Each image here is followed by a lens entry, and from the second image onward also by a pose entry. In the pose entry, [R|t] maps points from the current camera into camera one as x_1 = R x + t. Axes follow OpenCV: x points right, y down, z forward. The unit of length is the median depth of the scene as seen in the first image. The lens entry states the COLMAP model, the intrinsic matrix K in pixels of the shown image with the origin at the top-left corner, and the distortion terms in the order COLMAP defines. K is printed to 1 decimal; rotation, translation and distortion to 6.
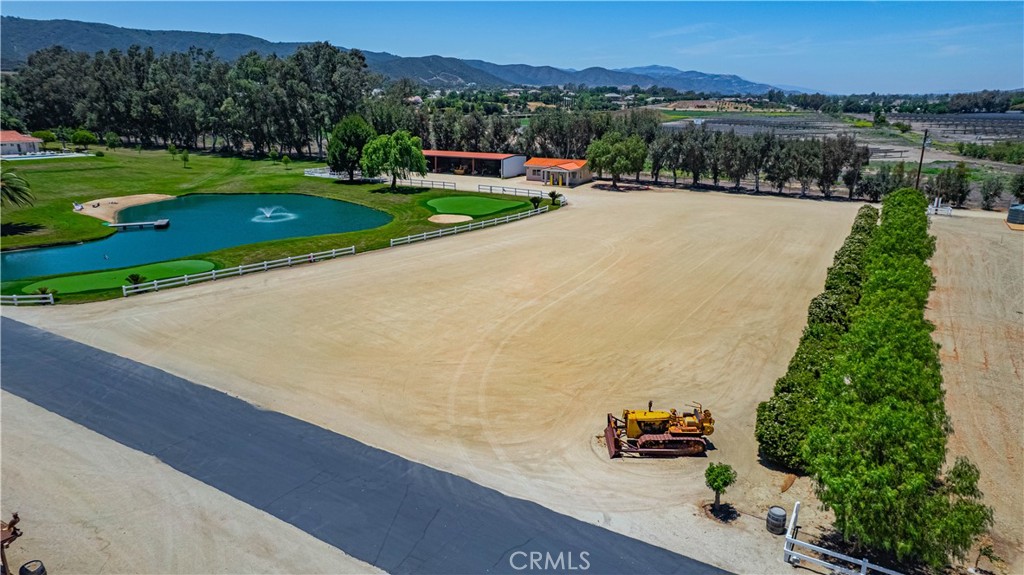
lens RADIAL K [[666.9, 0, 530.4], [0, 666.9, 288.5], [0, 0, 1]] dist [-0.057103, 0.088150]
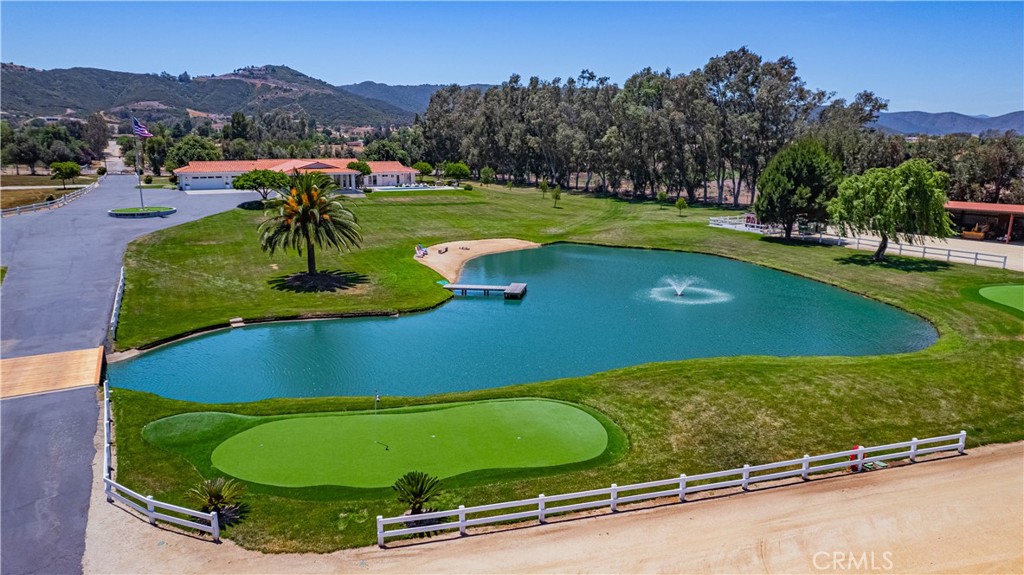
lens RADIAL K [[666.9, 0, 530.4], [0, 666.9, 288.5], [0, 0, 1]] dist [-0.057103, 0.088150]
pose [[0.875164, 0.100241, -0.473329, -0.162630], [-0.136779, 0.989654, -0.043309, -0.048407], [0.464090, 0.102643, 0.879821, 0.296579]]
